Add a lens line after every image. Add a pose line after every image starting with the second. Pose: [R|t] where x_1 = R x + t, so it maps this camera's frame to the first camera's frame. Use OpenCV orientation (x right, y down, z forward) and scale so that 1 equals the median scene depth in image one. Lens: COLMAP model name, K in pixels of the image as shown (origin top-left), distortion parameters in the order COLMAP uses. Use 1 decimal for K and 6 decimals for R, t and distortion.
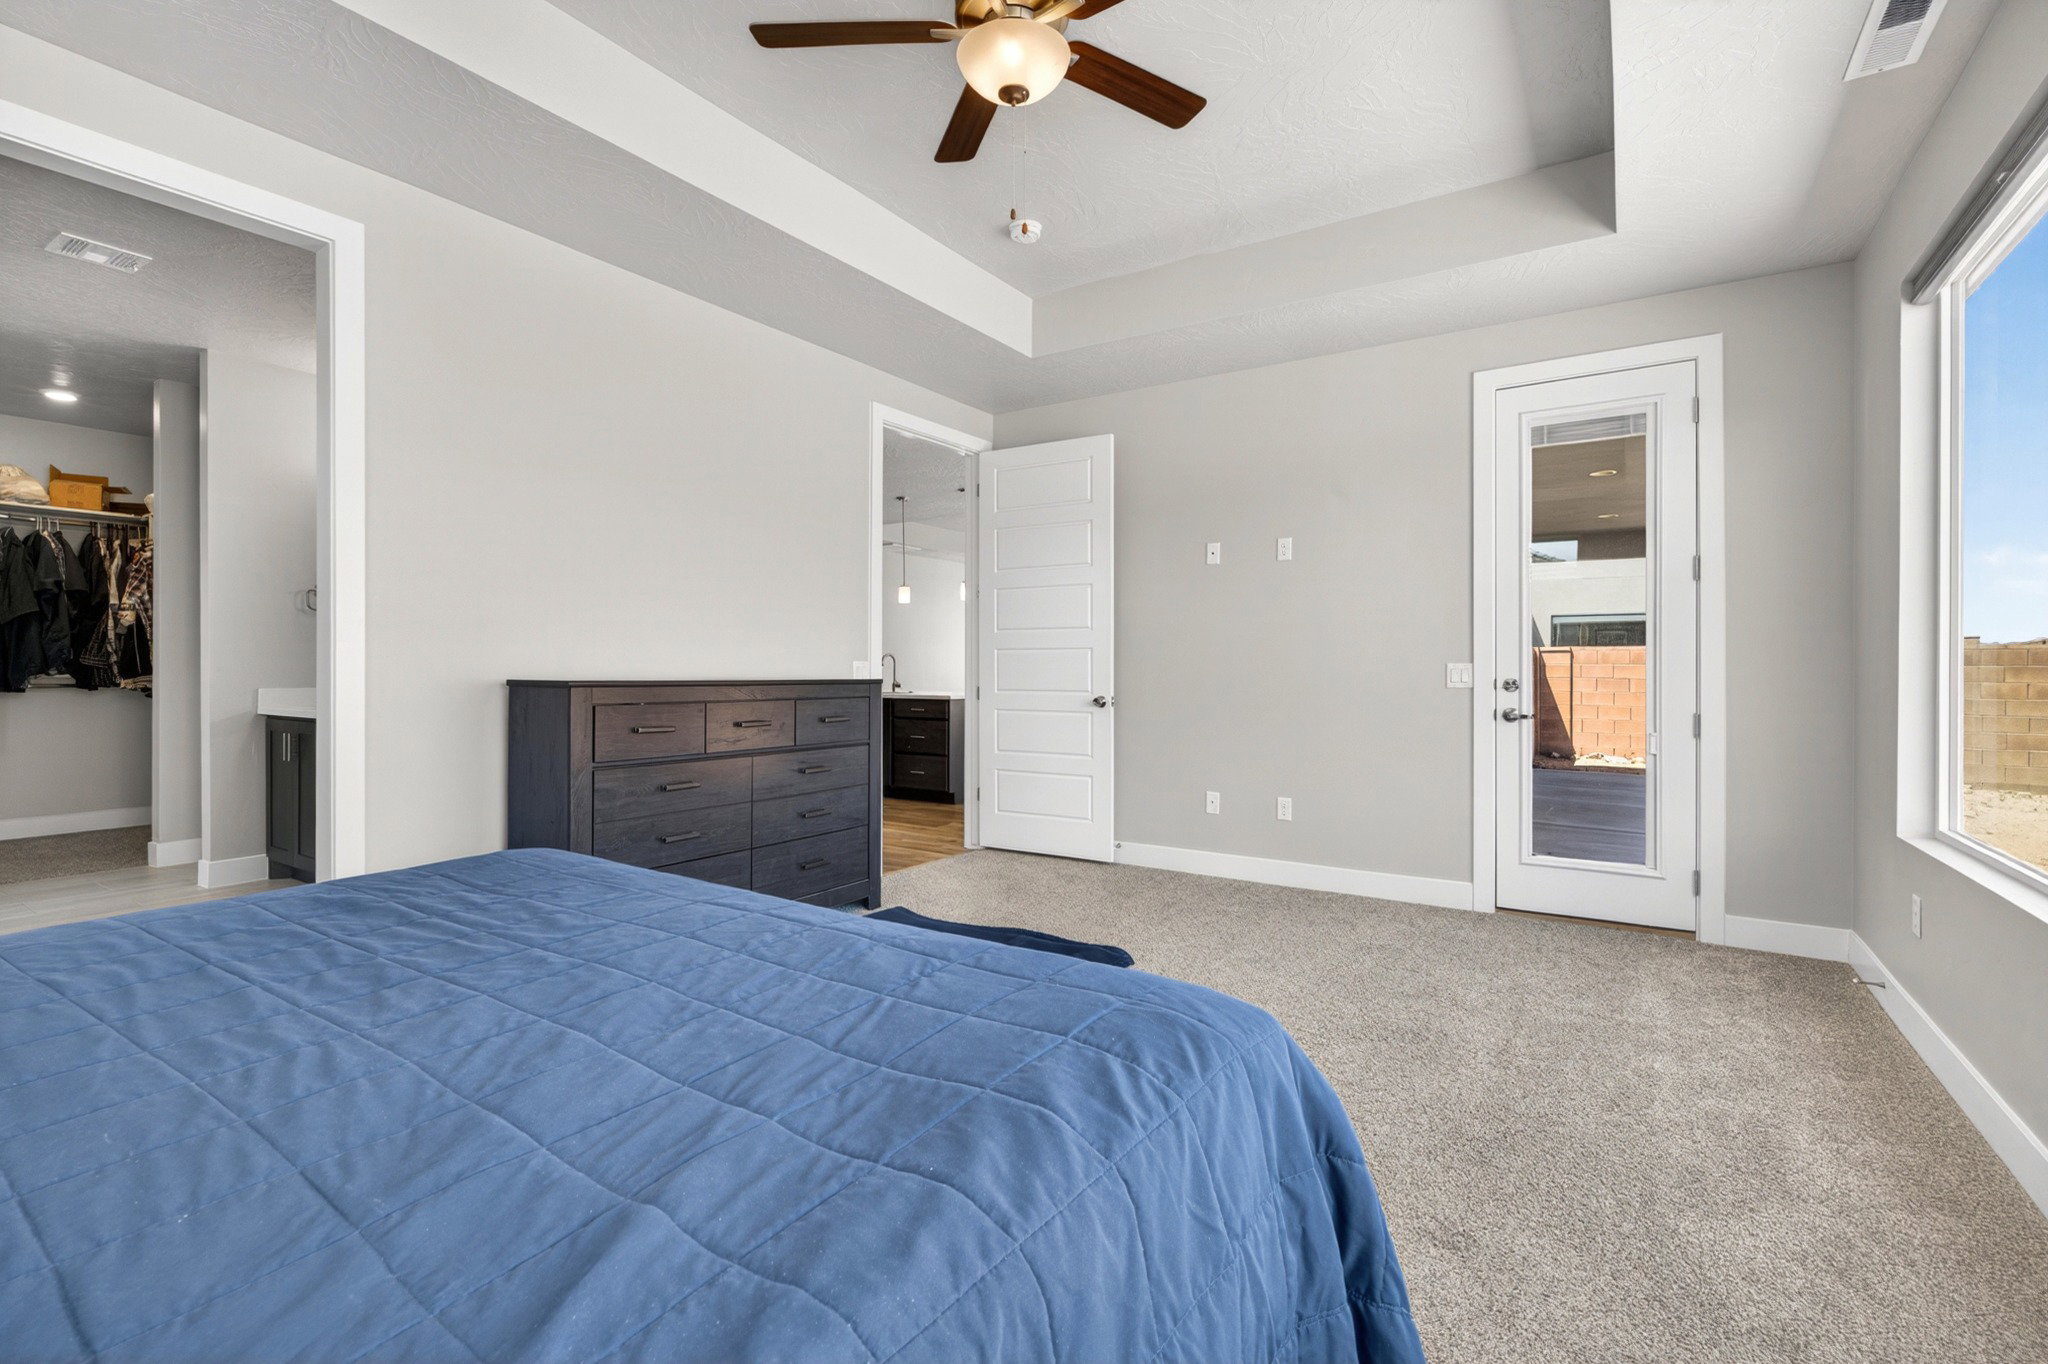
lens RADIAL K [[909.5, 0, 1039.3], [0, 909.5, 679.4], [0, 0, 1]] dist [-0.009677, 0.002242]
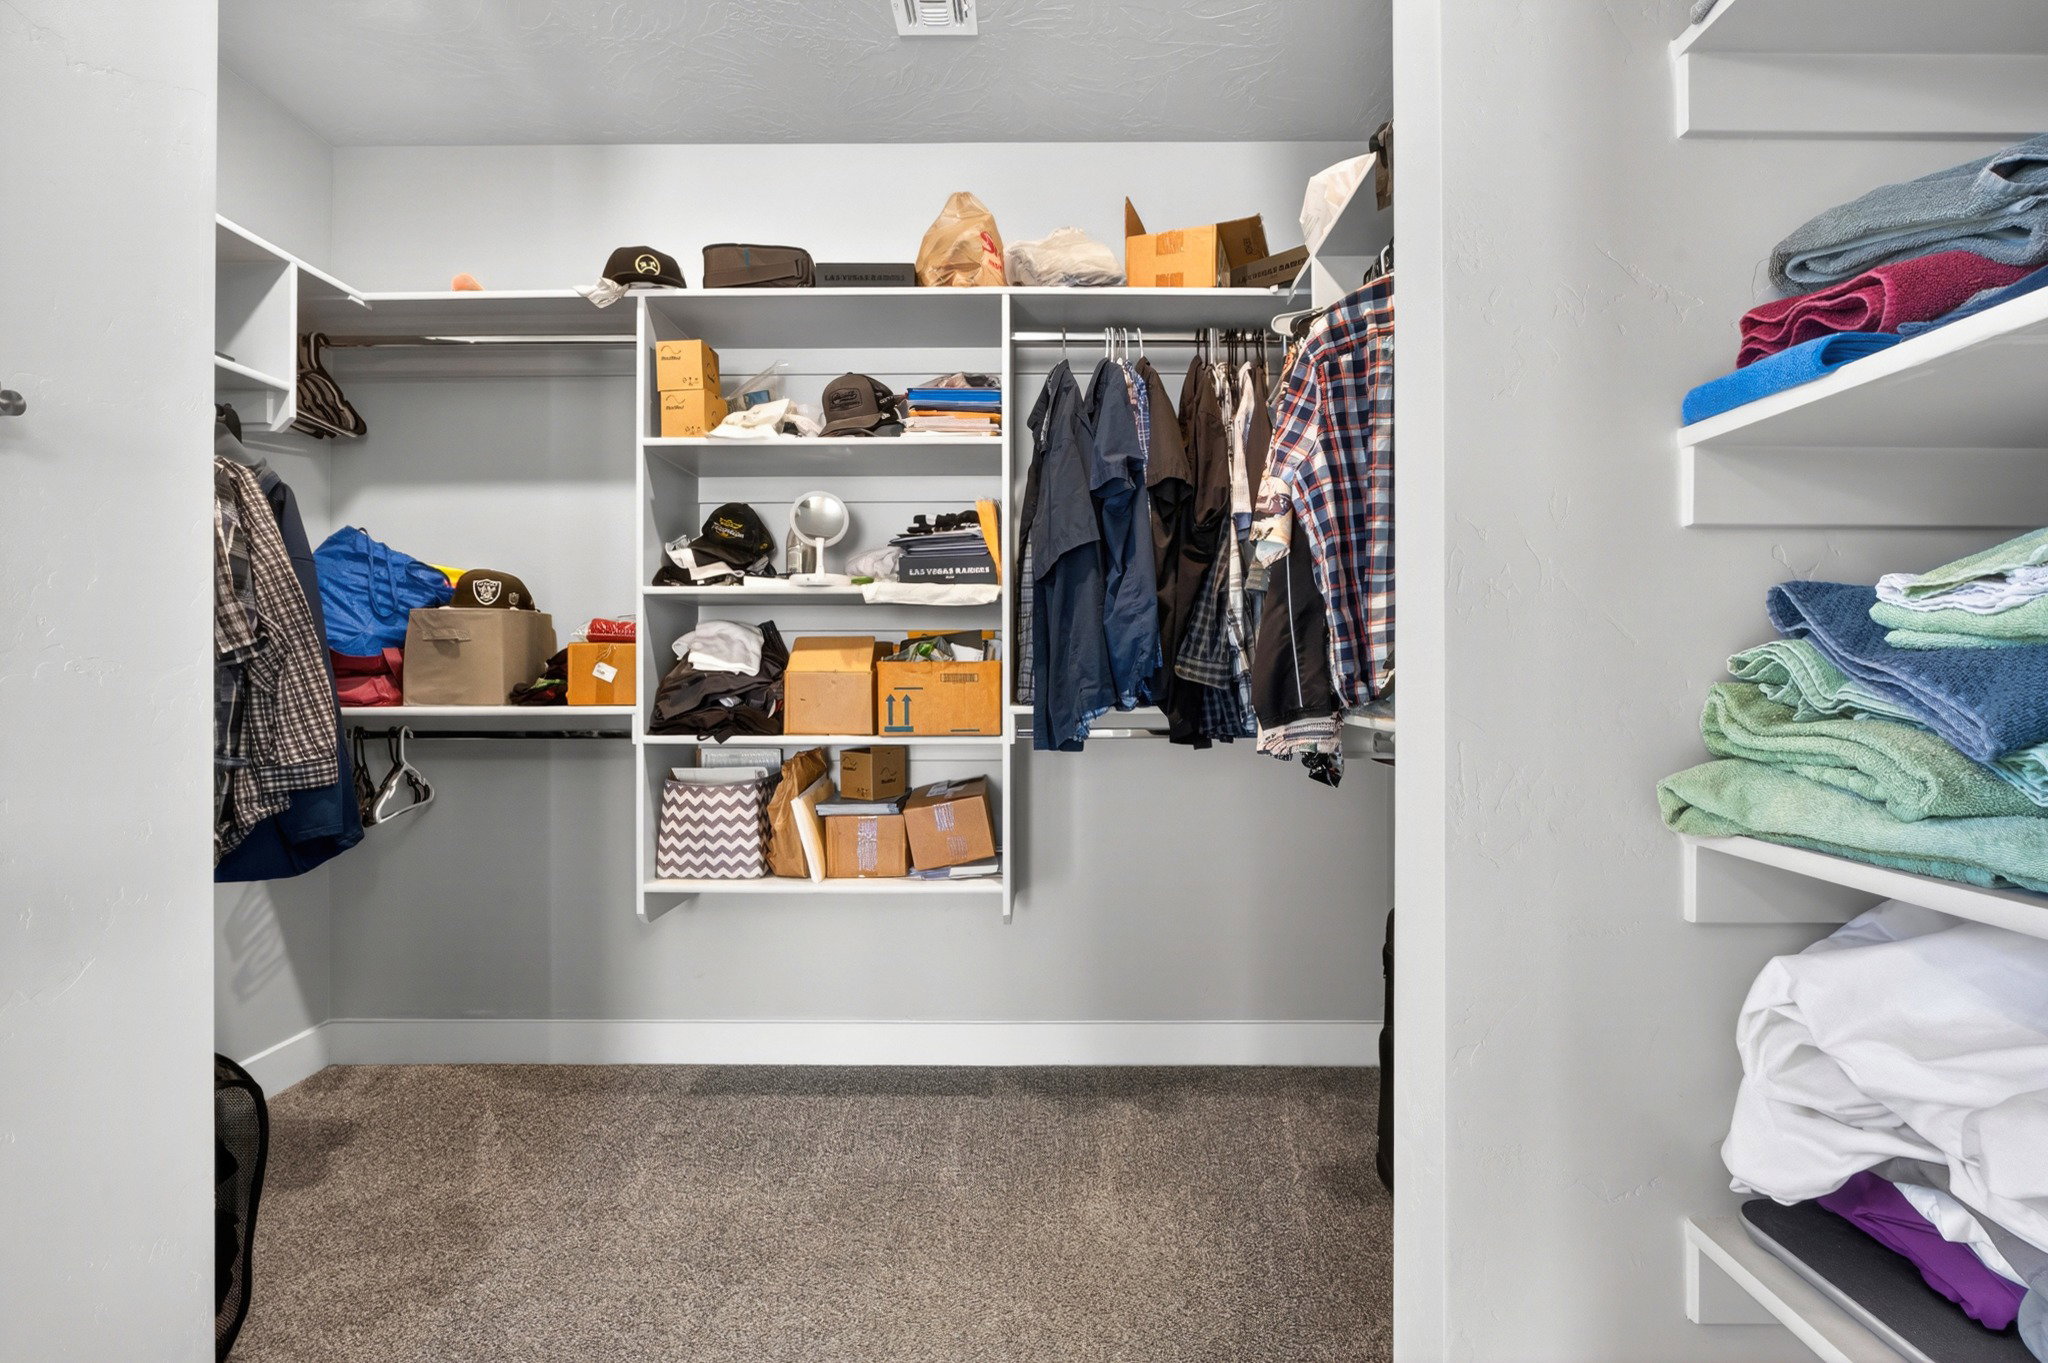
lens RADIAL K [[909.5, 0, 1035.4], [0, 909.5, 679.0], [0, 0, 1]] dist [-0.009677, 0.002242]
pose [[0.528472, -0.005001, -0.848936, -0.767162], [0.001939, 0.999987, -0.004684, -0.015765], [0.848949, 0.000829, 0.528475, 0.744609]]
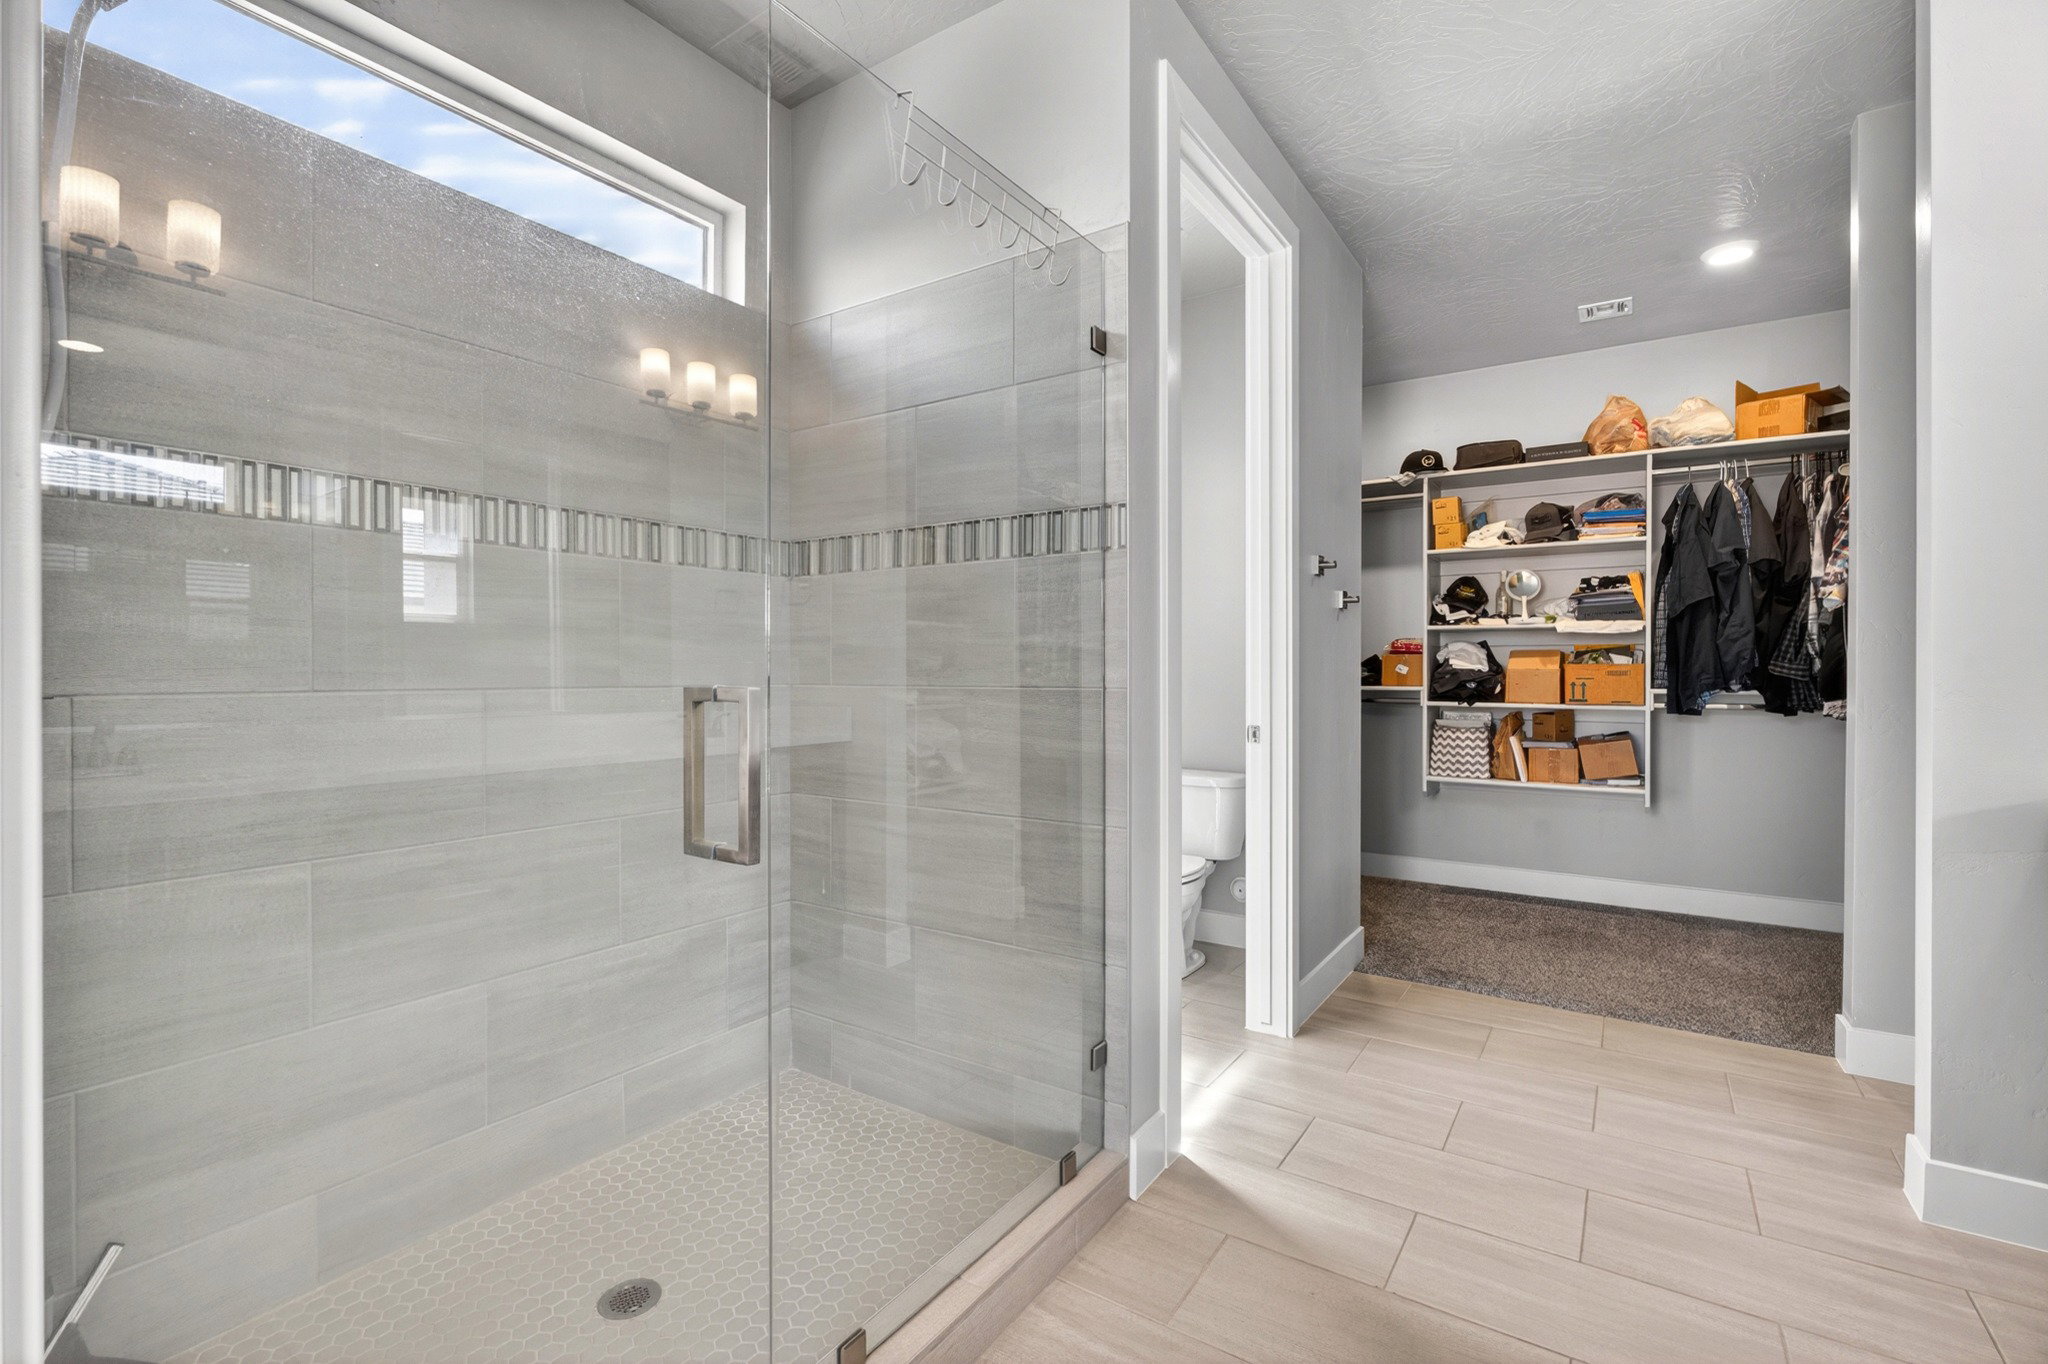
lens RADIAL K [[909.5, 0, 1026.3], [0, 909.5, 678.8], [0, 0, 1]] dist [-0.009677, 0.002242]
pose [[-0.027766, 0.004006, -0.999606, -0.398558], [-0.003325, 0.999986, 0.004100, -0.014935], [0.999609, 0.003438, -0.027752, 0.482890]]
